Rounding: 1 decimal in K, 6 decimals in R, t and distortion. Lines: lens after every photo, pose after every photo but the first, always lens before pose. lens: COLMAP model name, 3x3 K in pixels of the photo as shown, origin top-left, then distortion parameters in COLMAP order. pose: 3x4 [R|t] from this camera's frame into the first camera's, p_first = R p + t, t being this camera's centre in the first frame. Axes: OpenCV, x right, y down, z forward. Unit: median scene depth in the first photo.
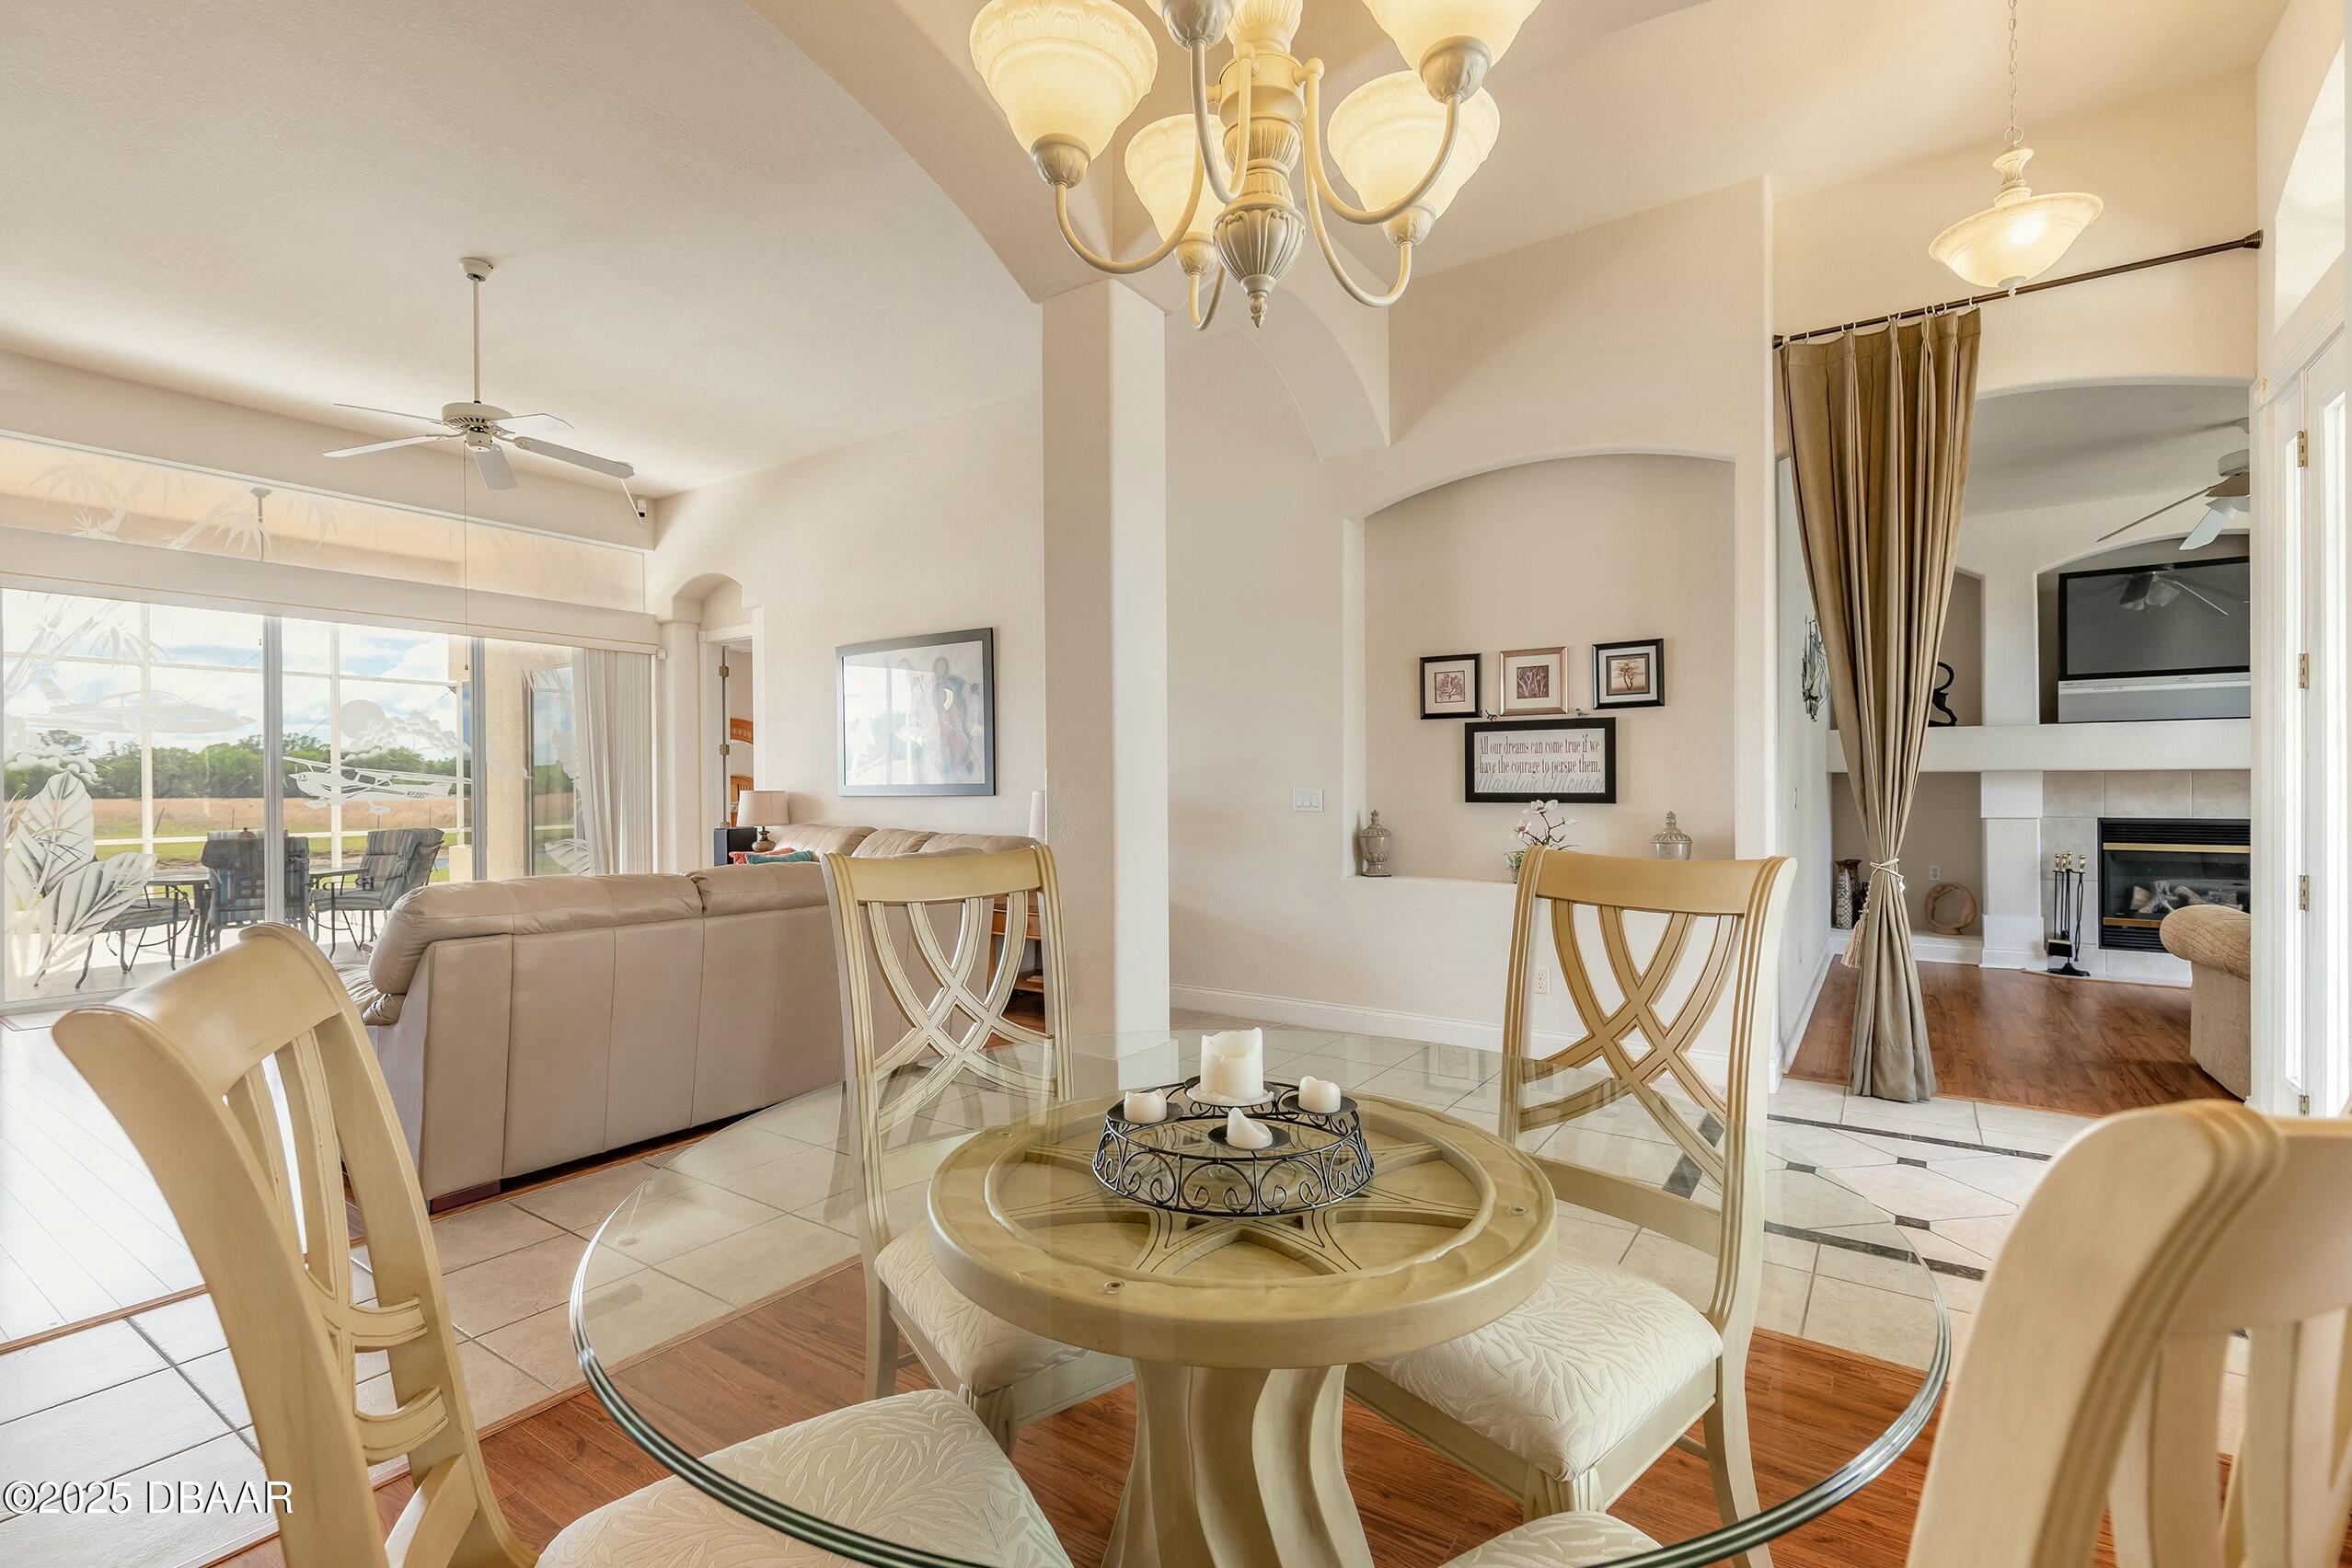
lens RADIAL K [[1062.1, 0, 1165.6], [0, 1062.1, 789.4], [0, 0, 1]] dist [0.011643, -0.000041]
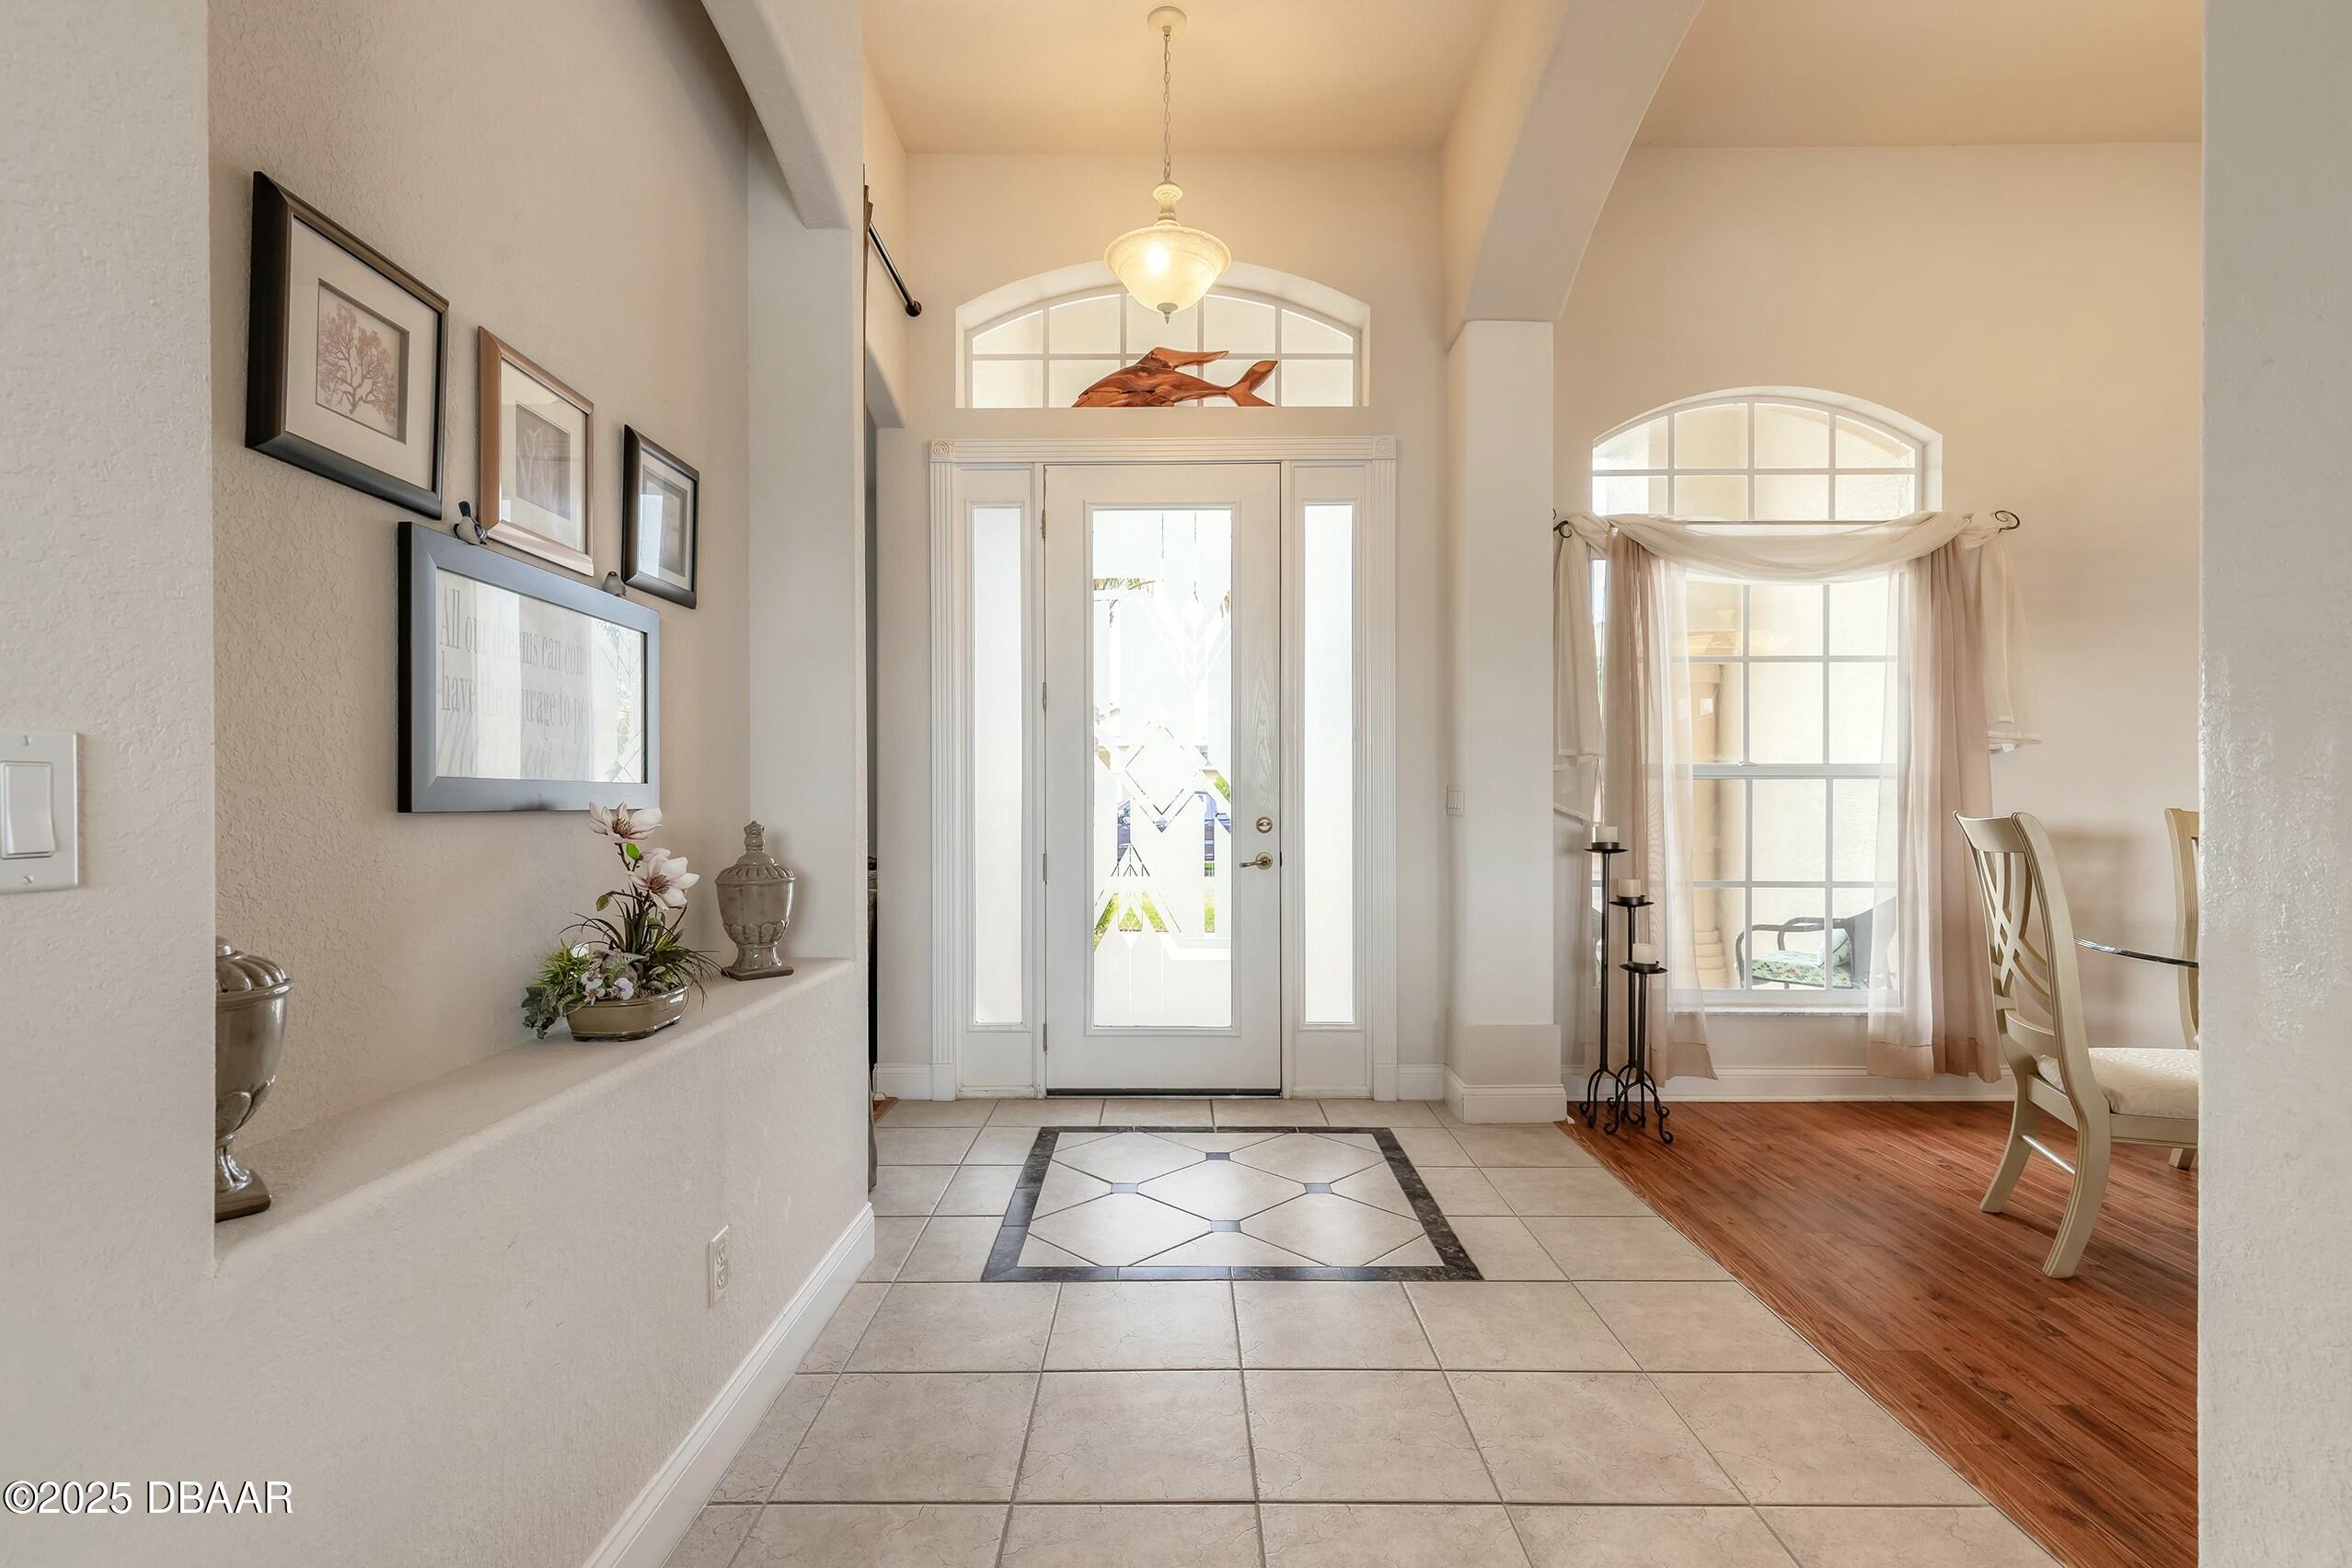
lens RADIAL K [[1084.0, 0, 1167.2], [0, 1084.0, 808.7], [0, 0, 1]] dist [0.000707, -0.000247]
pose [[-0.568719, -0.001843, 0.822530, -0.068572], [0.005965, 0.999962, 0.006364, 0.012648], [-0.822511, 0.008526, -0.568686, 1.095466]]
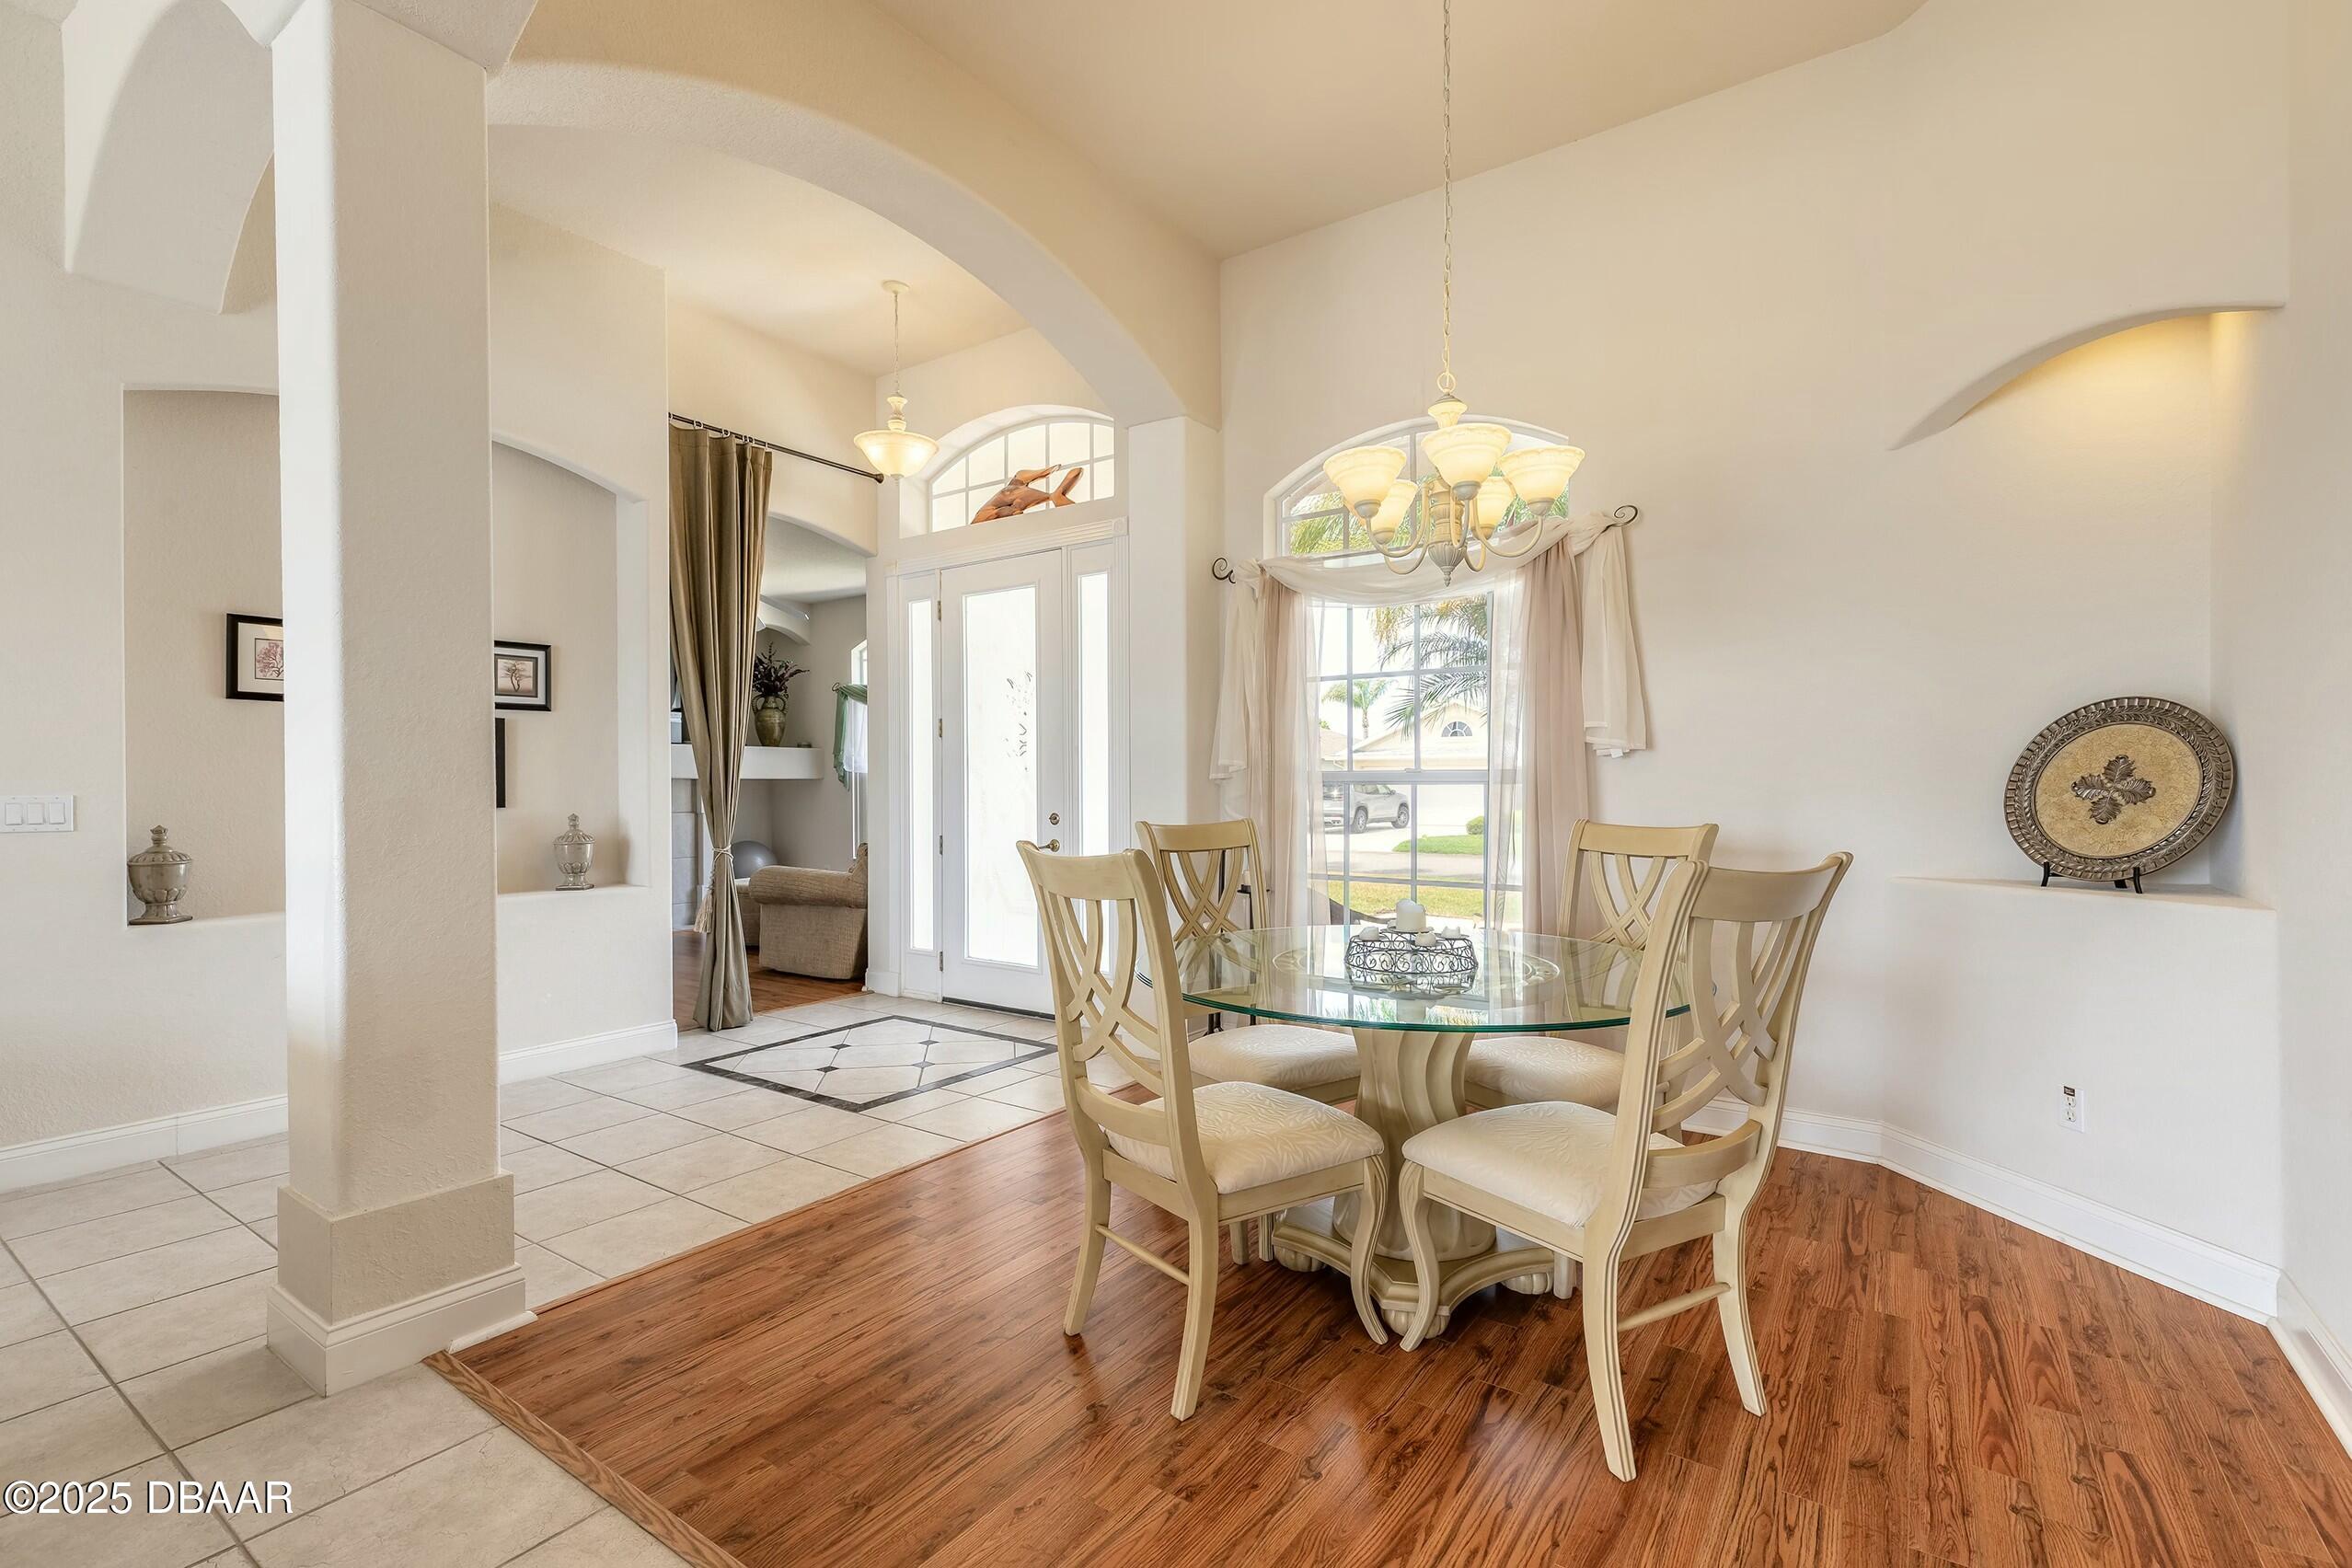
lens RADIAL K [[1062.1, 0, 1165.6], [0, 1062.1, 789.4], [0, 0, 1]] dist [0.011643, -0.000041]
pose [[-0.002716, -0.000998, 0.999996, -0.553991], [0.007605, 0.999971, 0.001019, 0.000080], [-0.999967, 0.007608, -0.002708, 0.409030]]
